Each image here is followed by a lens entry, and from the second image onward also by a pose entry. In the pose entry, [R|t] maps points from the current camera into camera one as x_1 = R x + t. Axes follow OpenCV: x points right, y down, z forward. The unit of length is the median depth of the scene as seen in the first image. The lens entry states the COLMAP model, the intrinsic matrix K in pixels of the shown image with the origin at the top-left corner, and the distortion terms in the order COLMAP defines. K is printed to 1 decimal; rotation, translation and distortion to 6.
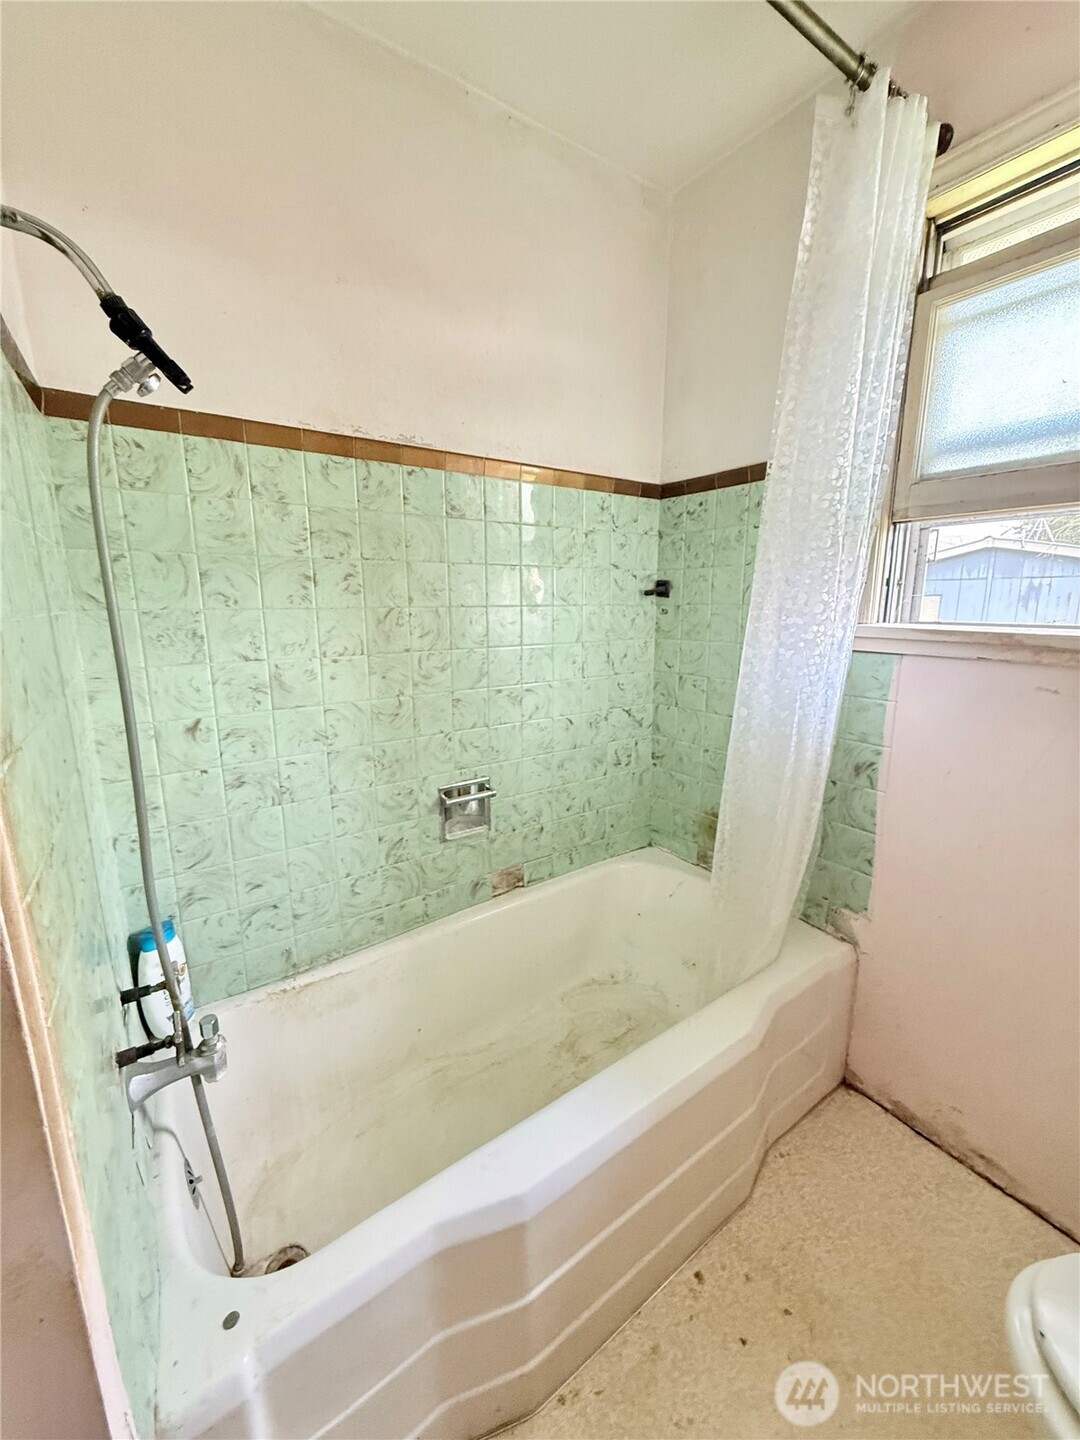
lens RADIAL K [[573.3, 0, 539.9], [0, 573.3, 717.8], [0, 0, 1]] dist [-0.000178, -0.000049]
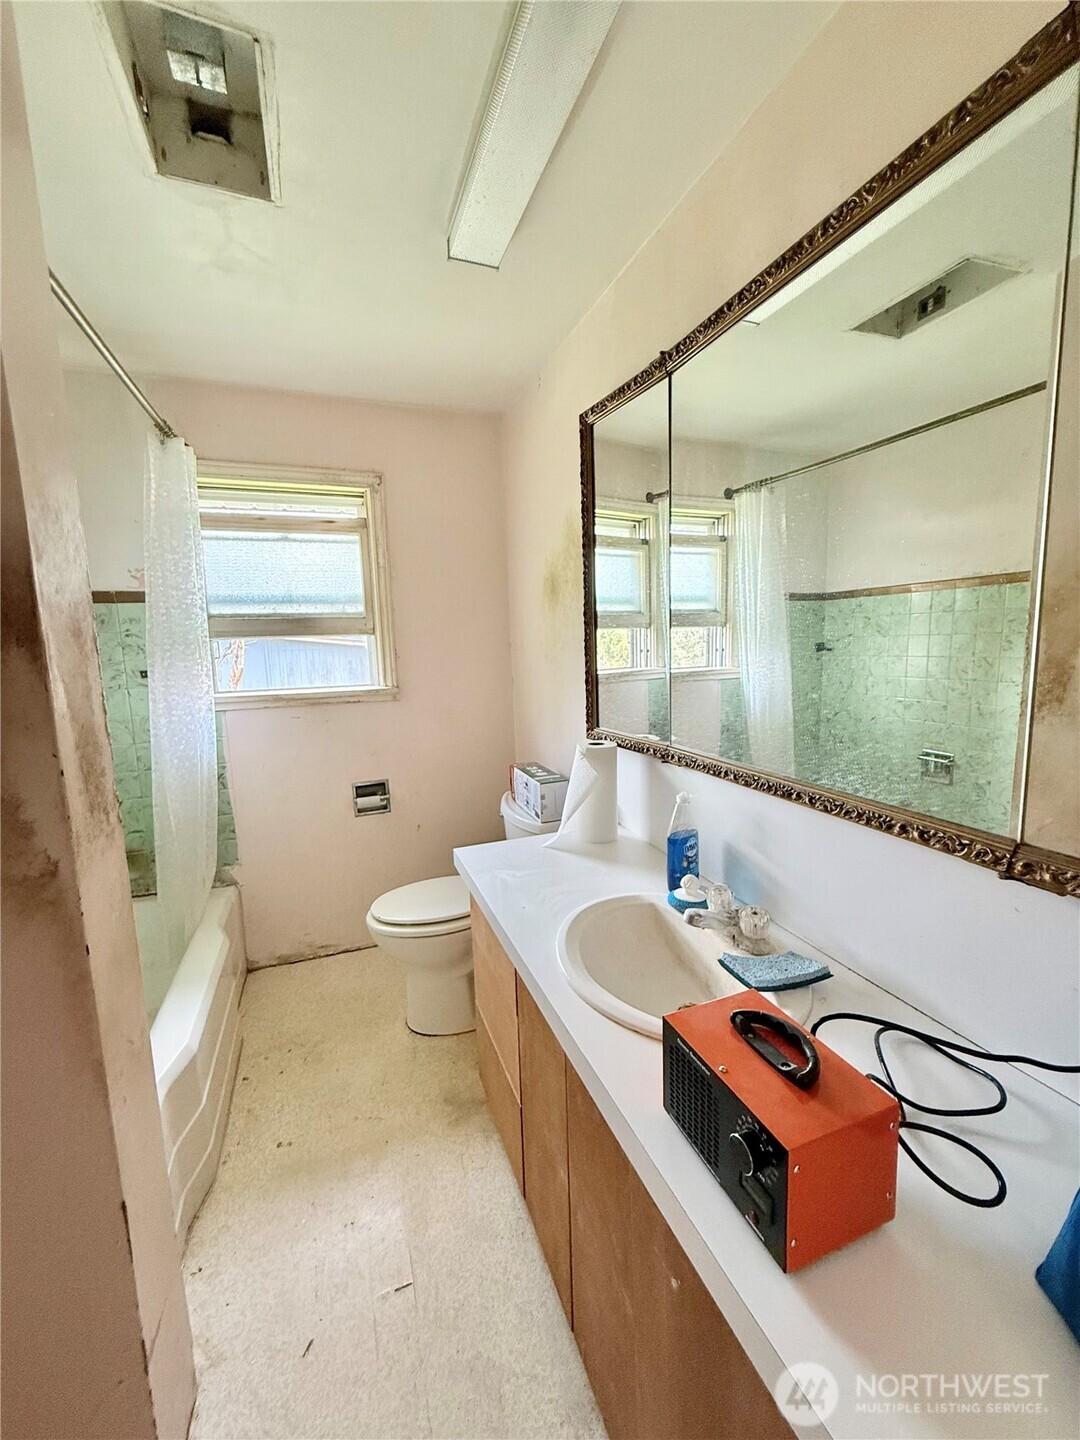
lens RADIAL K [[573.3, 0, 539.9], [0, 573.3, 717.8], [0, 0, 1]] dist [-0.000178, -0.000049]
pose [[0.253842, -0.131745, 0.958231, -0.828750], [0.220503, 0.972476, 0.075291, -0.005403], [-0.941776, 0.192181, 0.275906, -0.420590]]
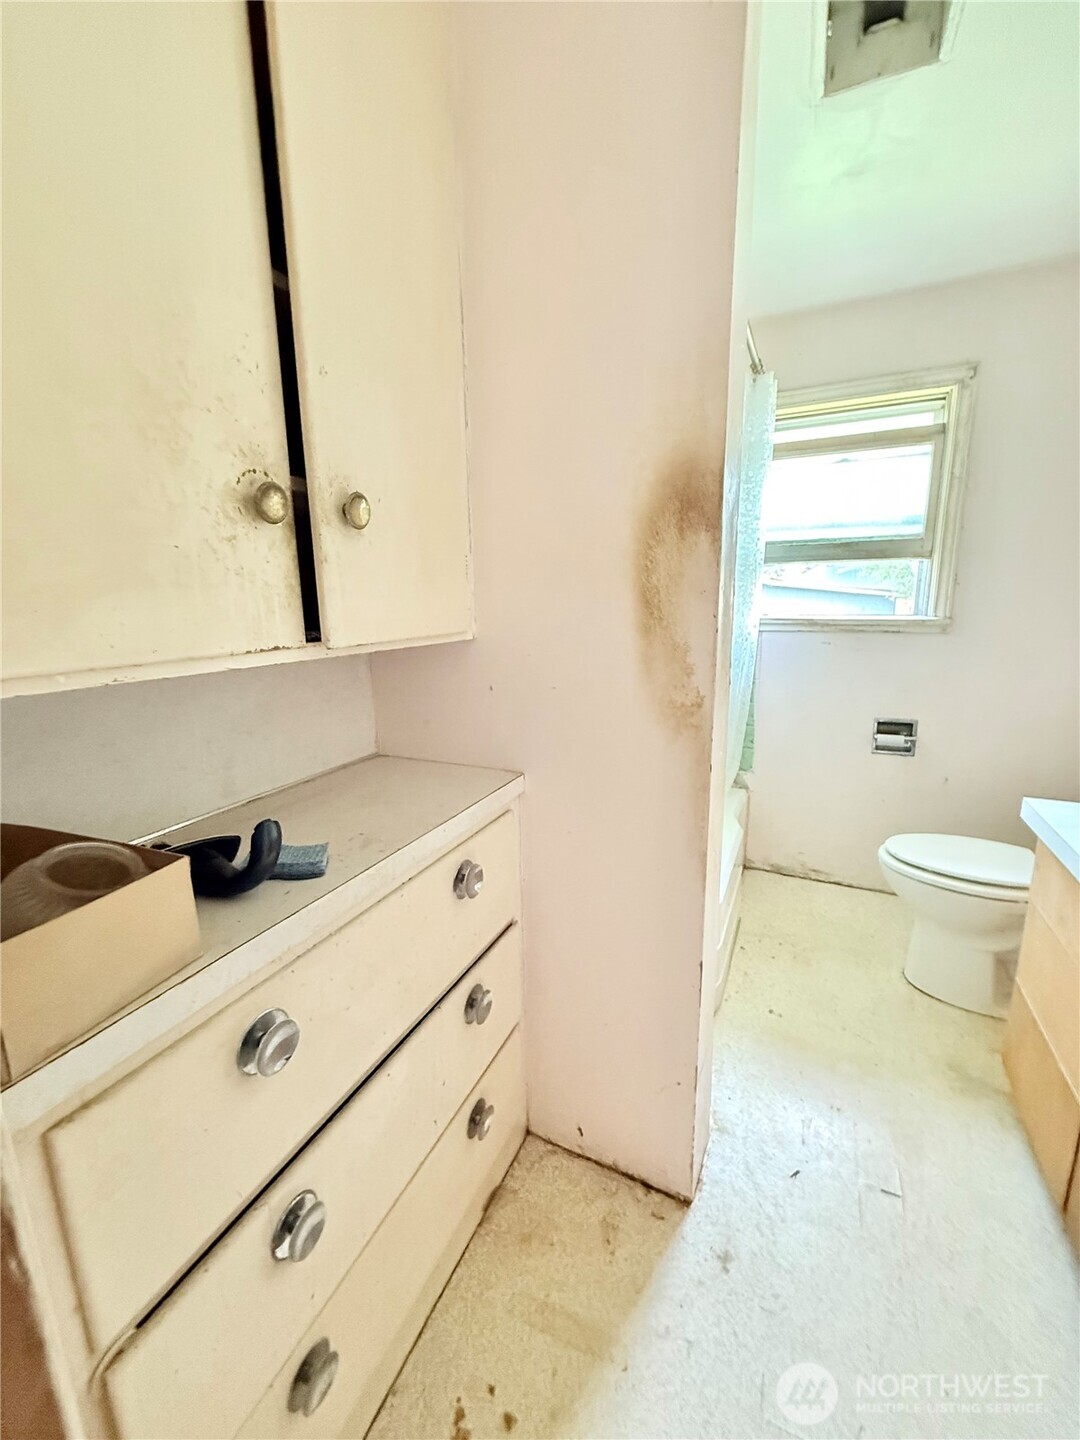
lens RADIAL K [[573.3, 0, 539.9], [0, 573.3, 717.8], [0, 0, 1]] dist [-0.000178, -0.000049]
pose [[0.870687, -0.104687, 0.480567, -0.991339], [0.108051, 0.993929, 0.020753, 0.061117], [-0.479822, 0.033857, 0.876712, -0.348849]]
